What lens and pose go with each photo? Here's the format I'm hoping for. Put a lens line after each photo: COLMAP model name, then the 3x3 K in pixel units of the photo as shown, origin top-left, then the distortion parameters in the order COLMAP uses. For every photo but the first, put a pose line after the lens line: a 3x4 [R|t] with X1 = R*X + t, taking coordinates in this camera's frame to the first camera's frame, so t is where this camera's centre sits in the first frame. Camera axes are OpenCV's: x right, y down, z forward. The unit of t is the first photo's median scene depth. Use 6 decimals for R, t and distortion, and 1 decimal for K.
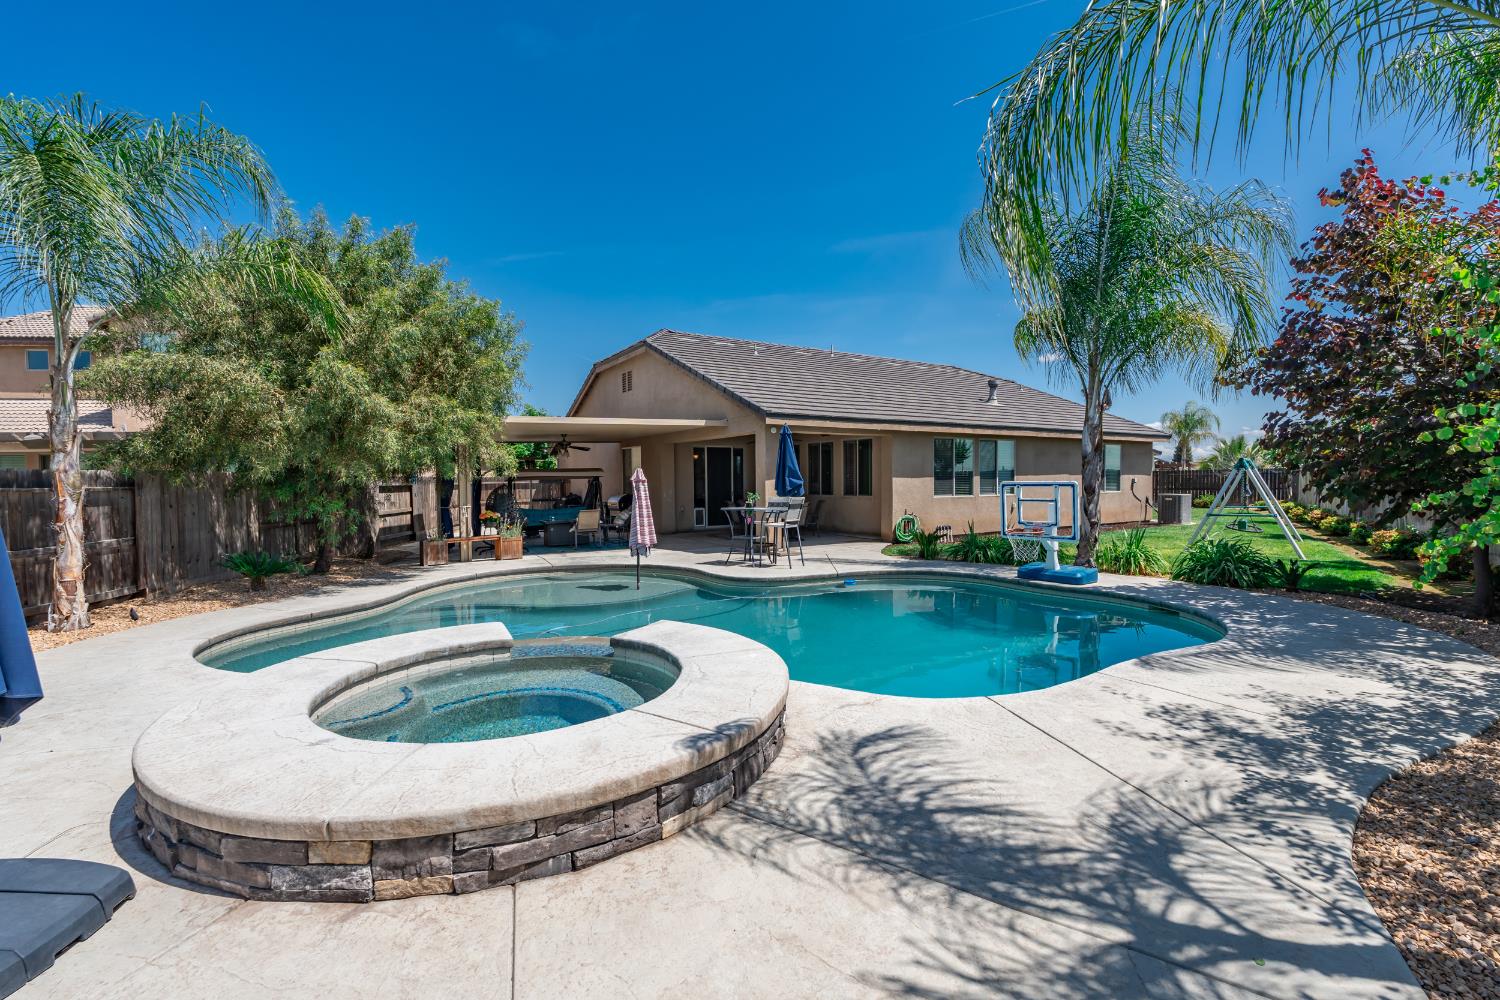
lens RADIAL K [[660.1, 0, 750.0], [0, 660.1, 500.0], [0, 0, 1]] dist [-0.003781, -0.000289]
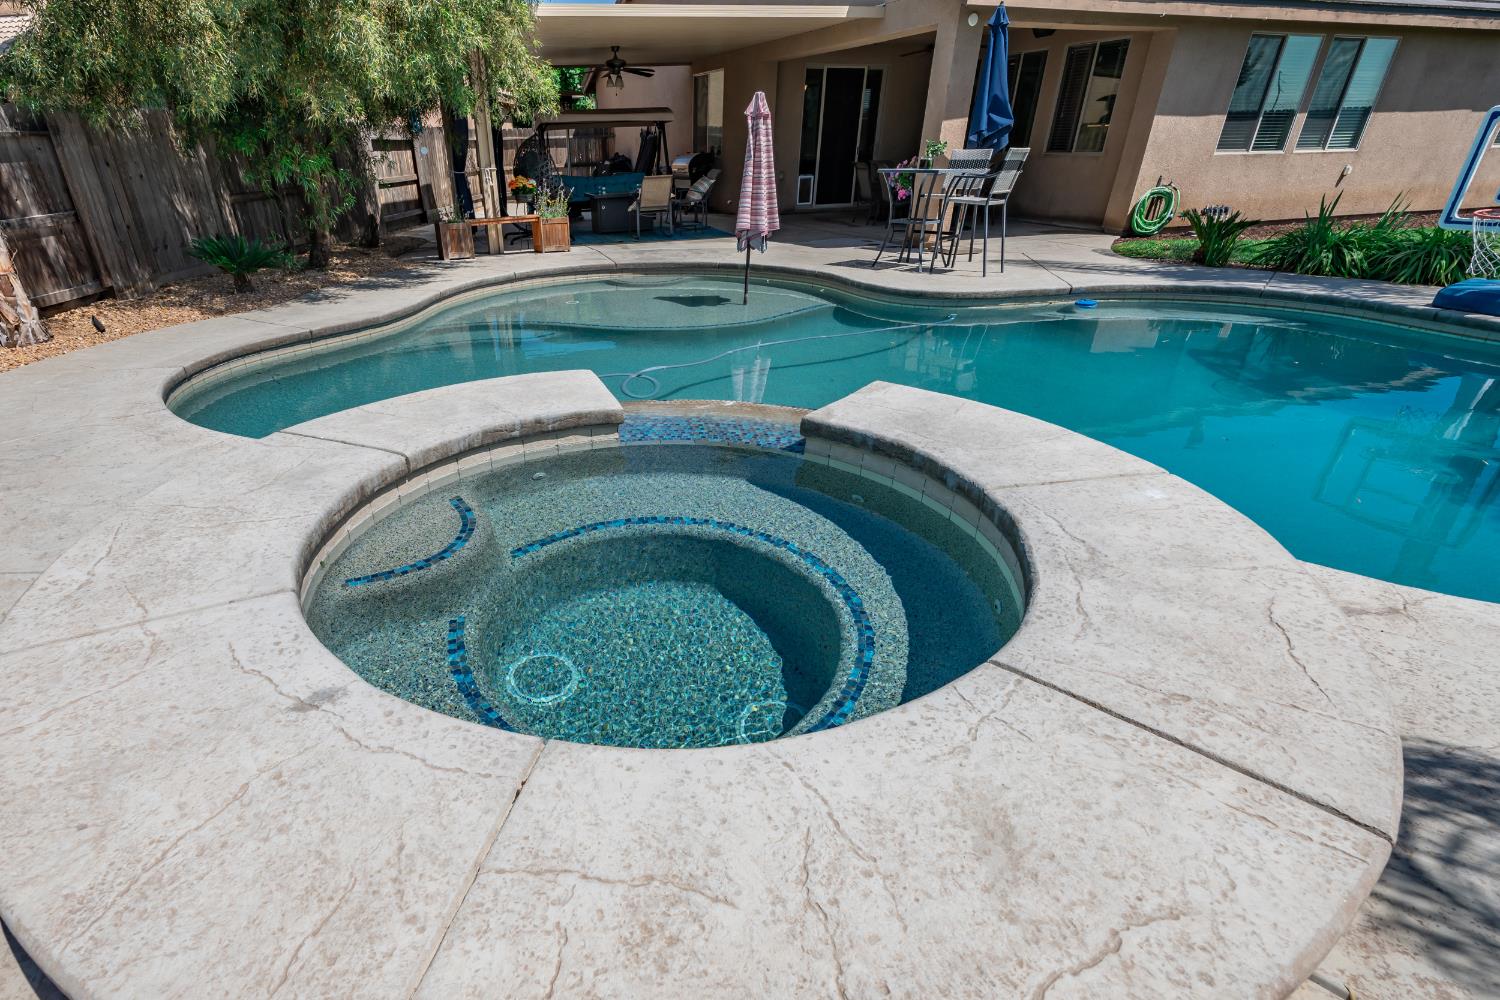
lens RADIAL K [[754.0, 0, 639.2], [0, 754.0, 577.5], [0, 0, 1]] dist [-0.004428, -0.000344]
pose [[0.976738, 0.100724, -0.189311, -0.094364], [0.001211, 0.880216, 0.474572, 0.014635], [0.214435, -0.463762, 0.859618, 0.173473]]
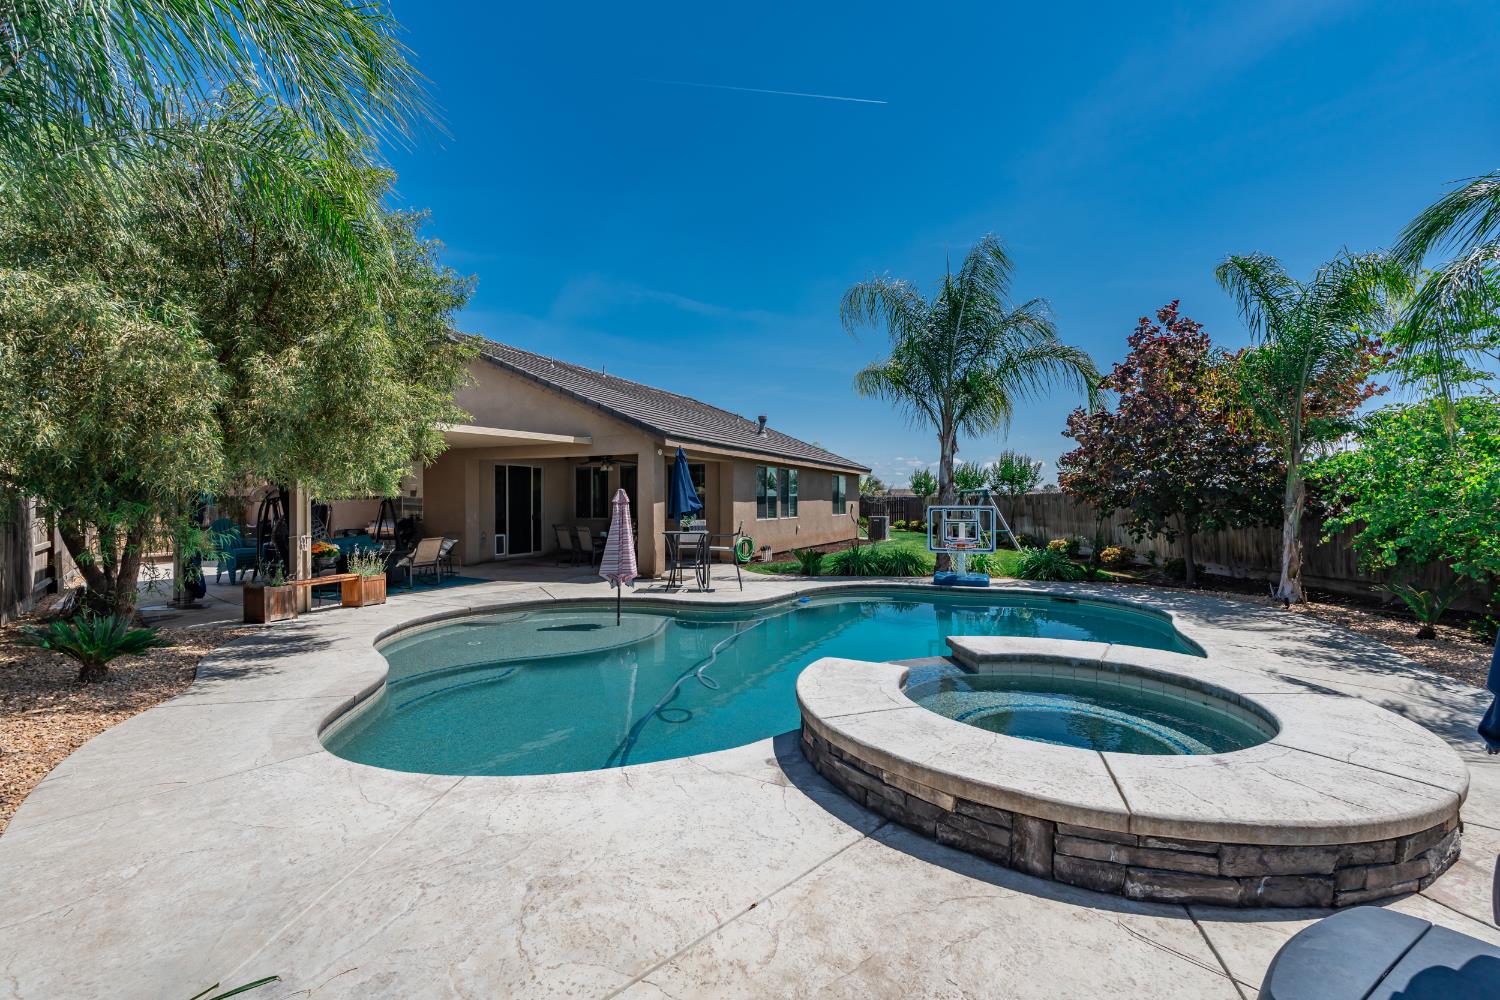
lens RADIAL K [[660.1, 0, 750.0], [0, 660.1, 500.0], [0, 0, 1]] dist [-0.003781, -0.000289]
pose [[0.833667, 0.010114, 0.552174, -0.480008], [0.009632, 0.999414, -0.032847, -0.001970], [-0.552183, 0.032702, 0.833081, 0.144945]]
